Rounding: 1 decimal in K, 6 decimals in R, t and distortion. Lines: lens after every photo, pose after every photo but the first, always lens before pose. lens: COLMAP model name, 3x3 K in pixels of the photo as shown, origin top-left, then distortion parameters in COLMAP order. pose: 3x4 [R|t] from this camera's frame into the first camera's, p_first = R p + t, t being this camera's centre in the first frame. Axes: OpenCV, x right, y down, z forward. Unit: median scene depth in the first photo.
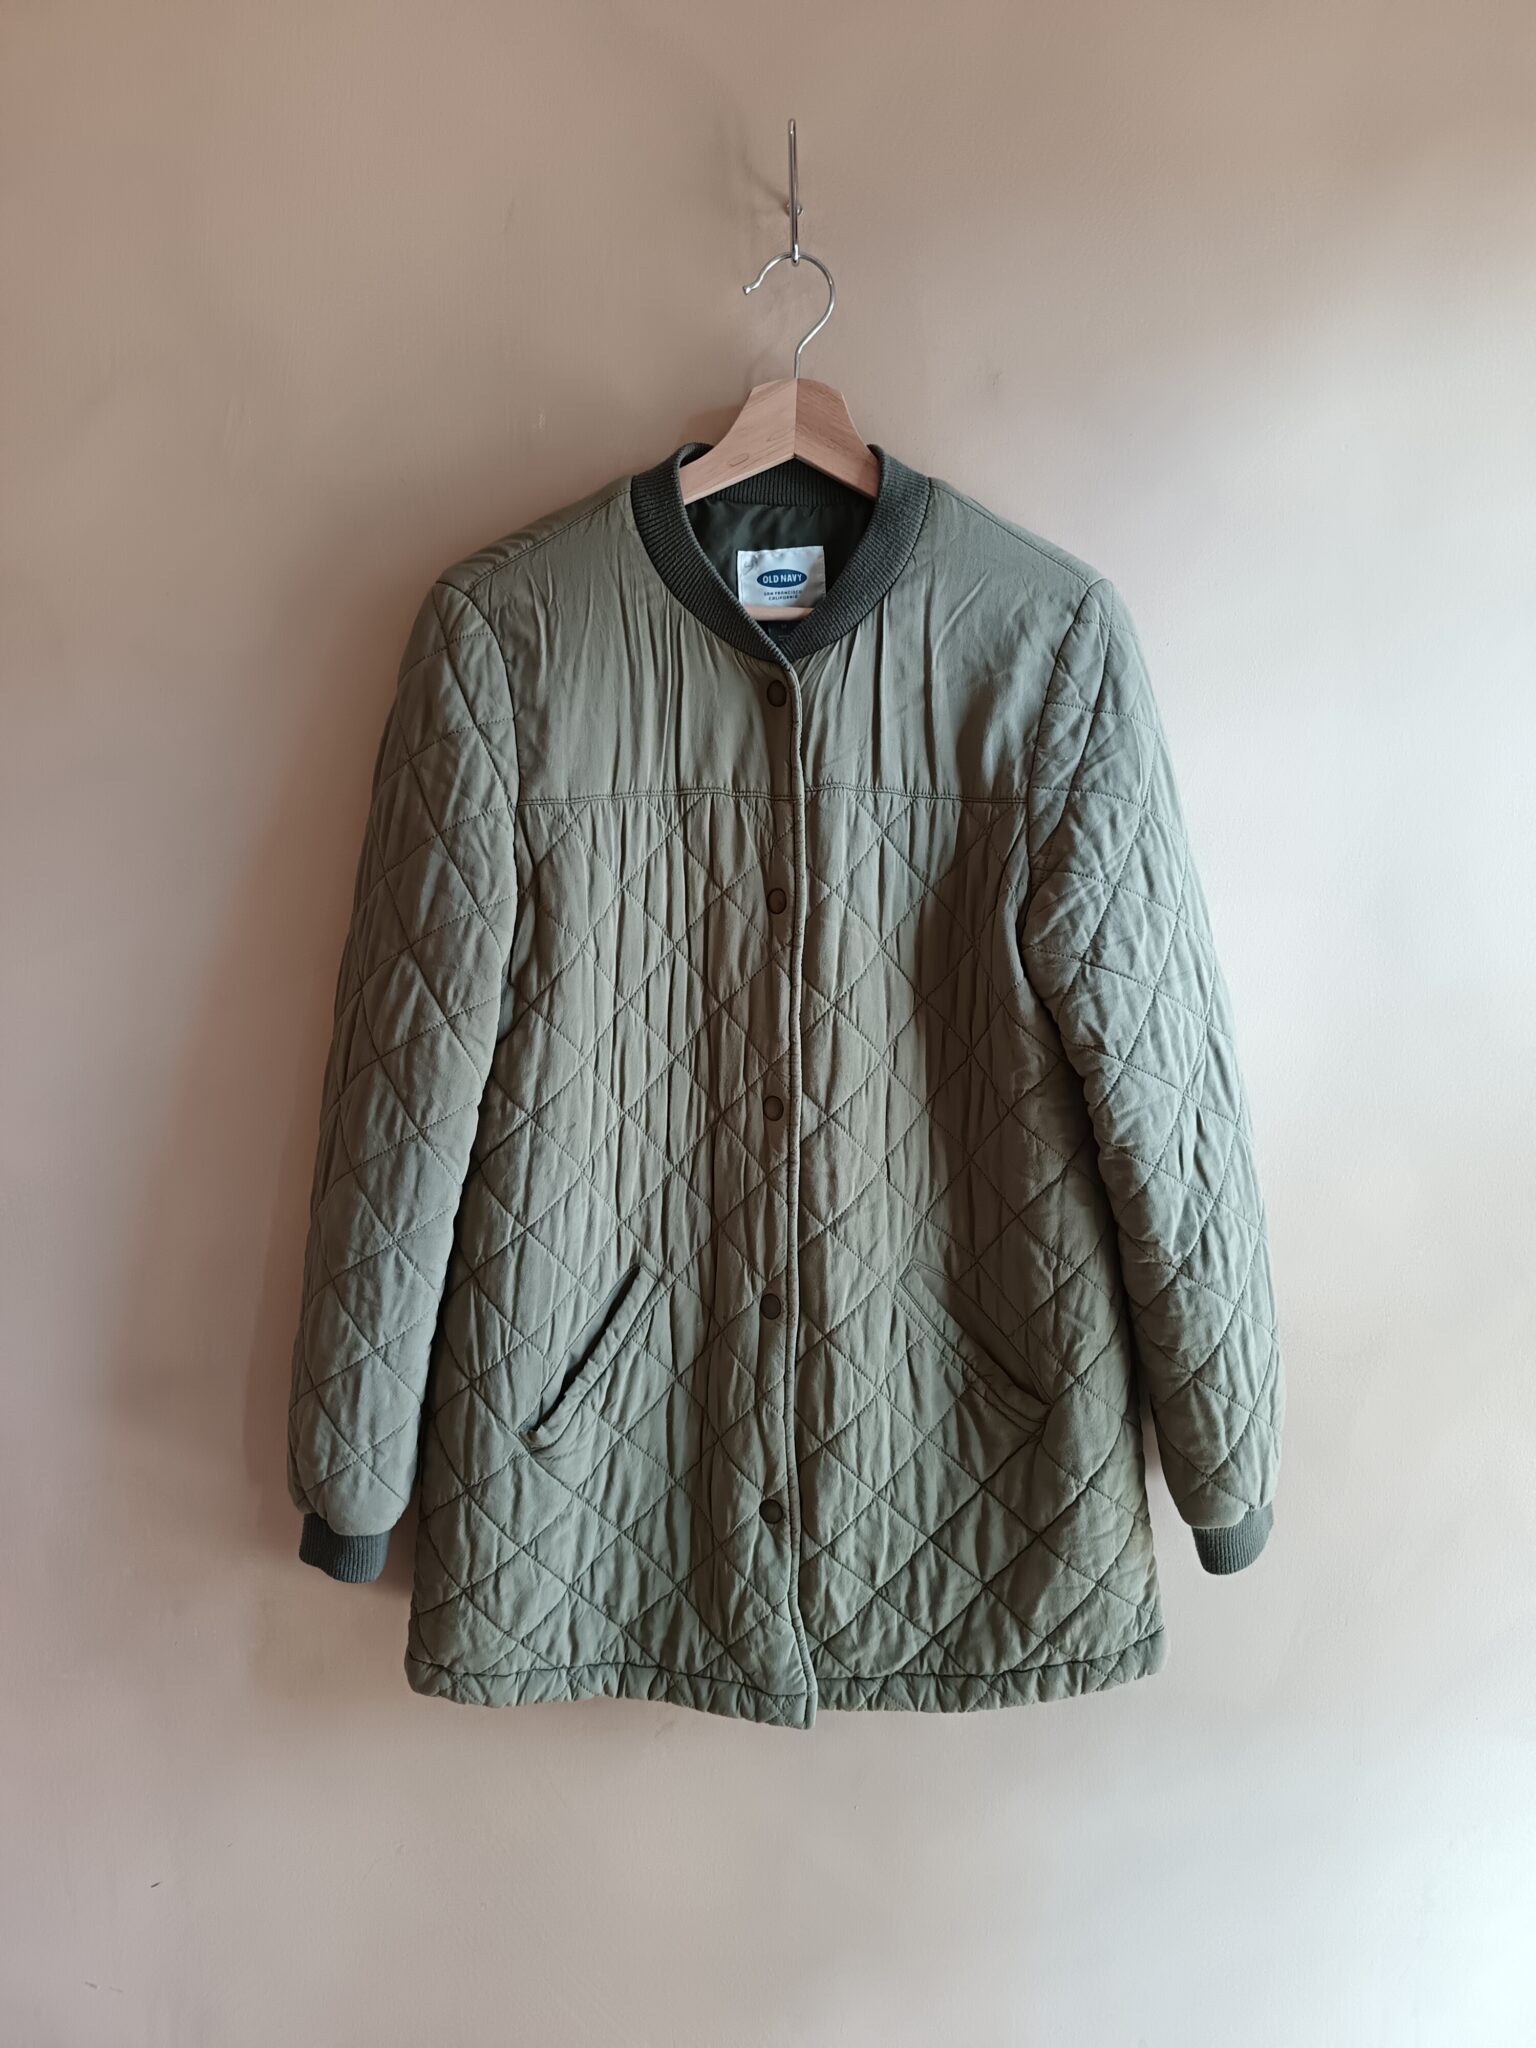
lens RADIAL K [[1421.0, 0, 758.6], [0, 1421.0, 1012.8], [0, 0, 1]] dist [0.063459, -0.101228]
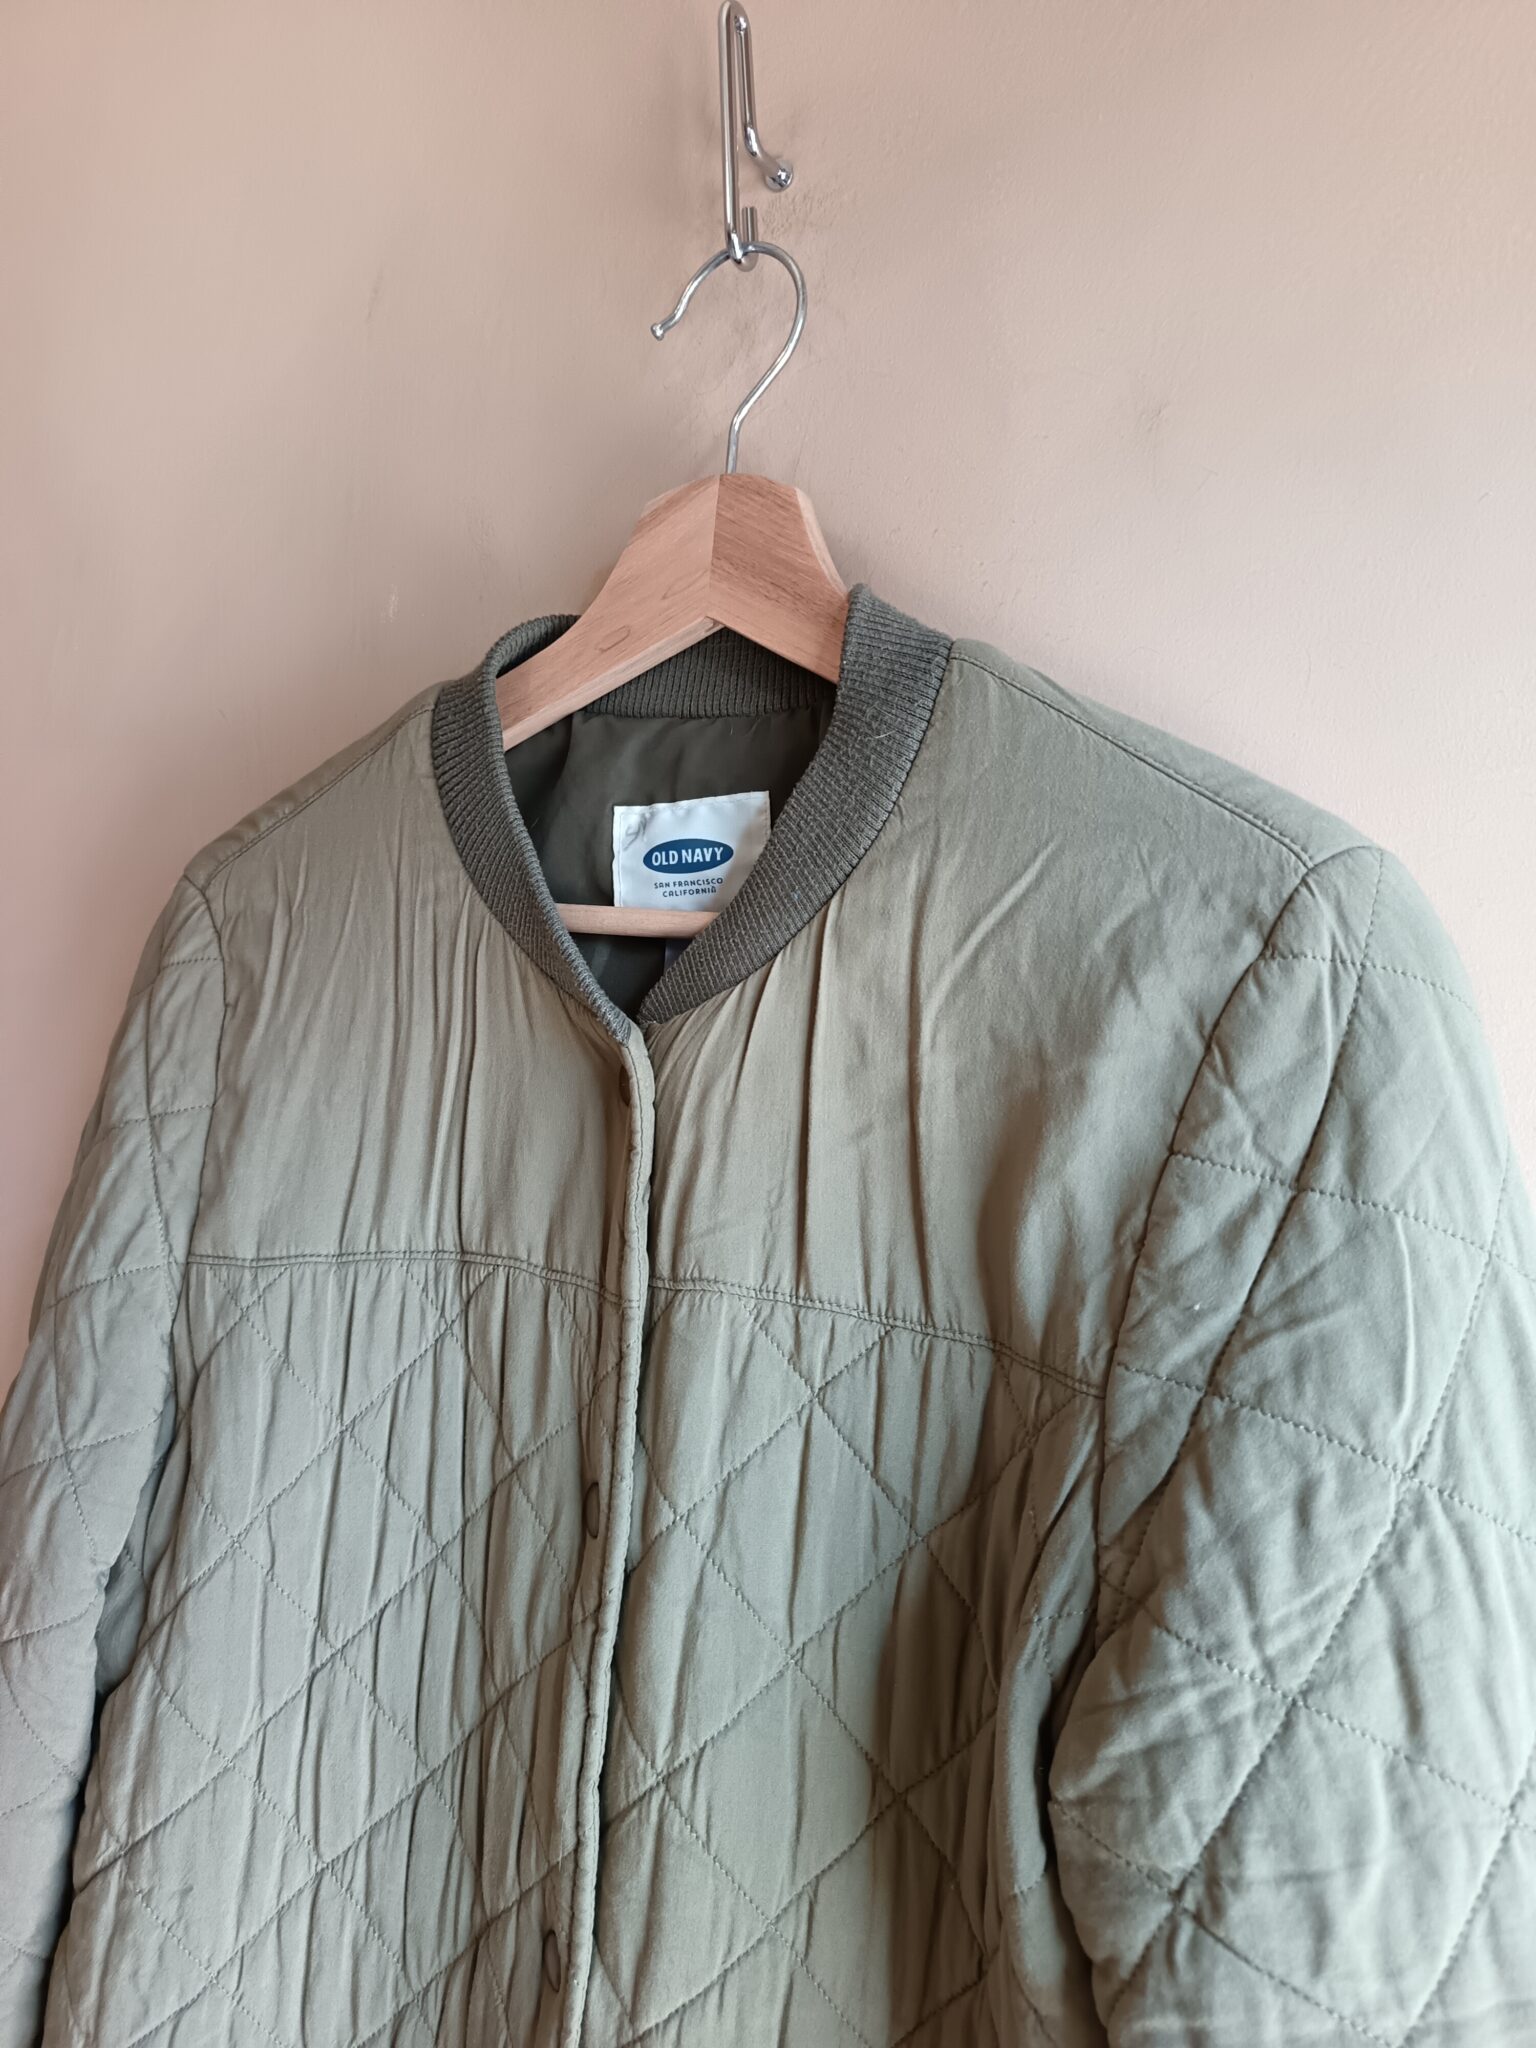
lens RADIAL K [[1421.0, 0, 758.6], [0, 1421.0, 1012.8], [0, 0, 1]] dist [0.063459, -0.101228]
pose [[0.880182, 0.036379, -0.473240, 0.285583], [-0.100059, 0.988873, -0.110083, -0.198189], [0.463970, 0.144245, 0.874028, 0.584631]]
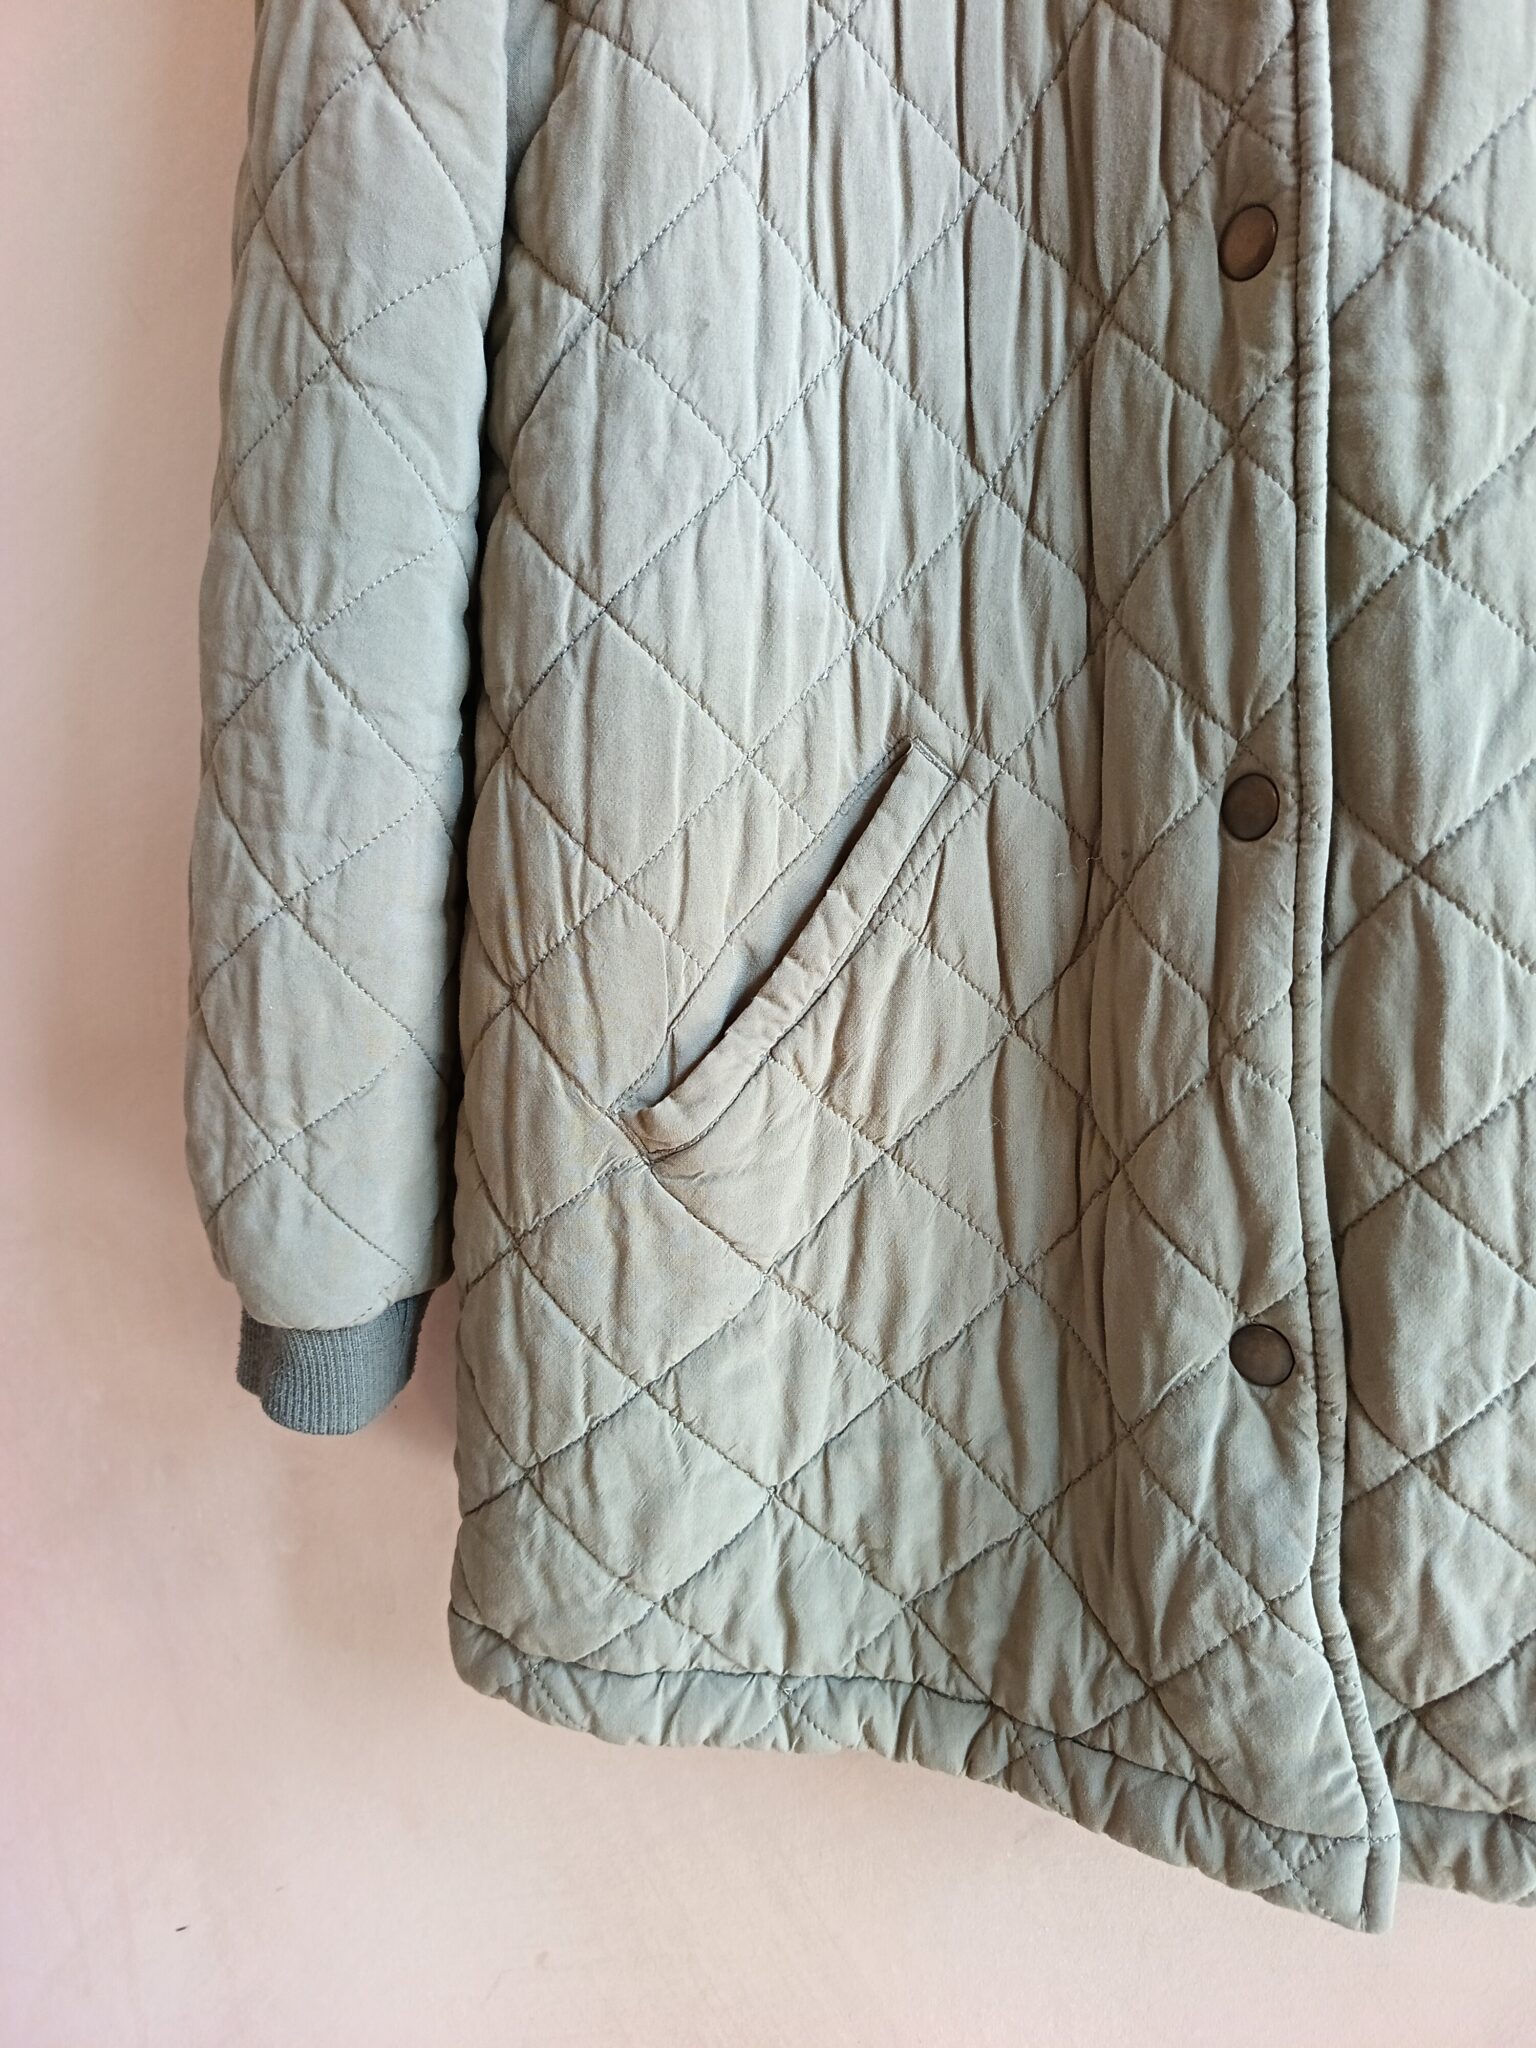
lens RADIAL K [[1421.0, 0, 758.6], [0, 1421.0, 1012.8], [0, 0, 1]] dist [0.063459, -0.101228]
pose [[0.938265, -0.014588, -0.345610, 0.017062], [0.024098, 0.999440, 0.023234, 0.255478], [0.345078, -0.030128, 0.938090, 0.621911]]
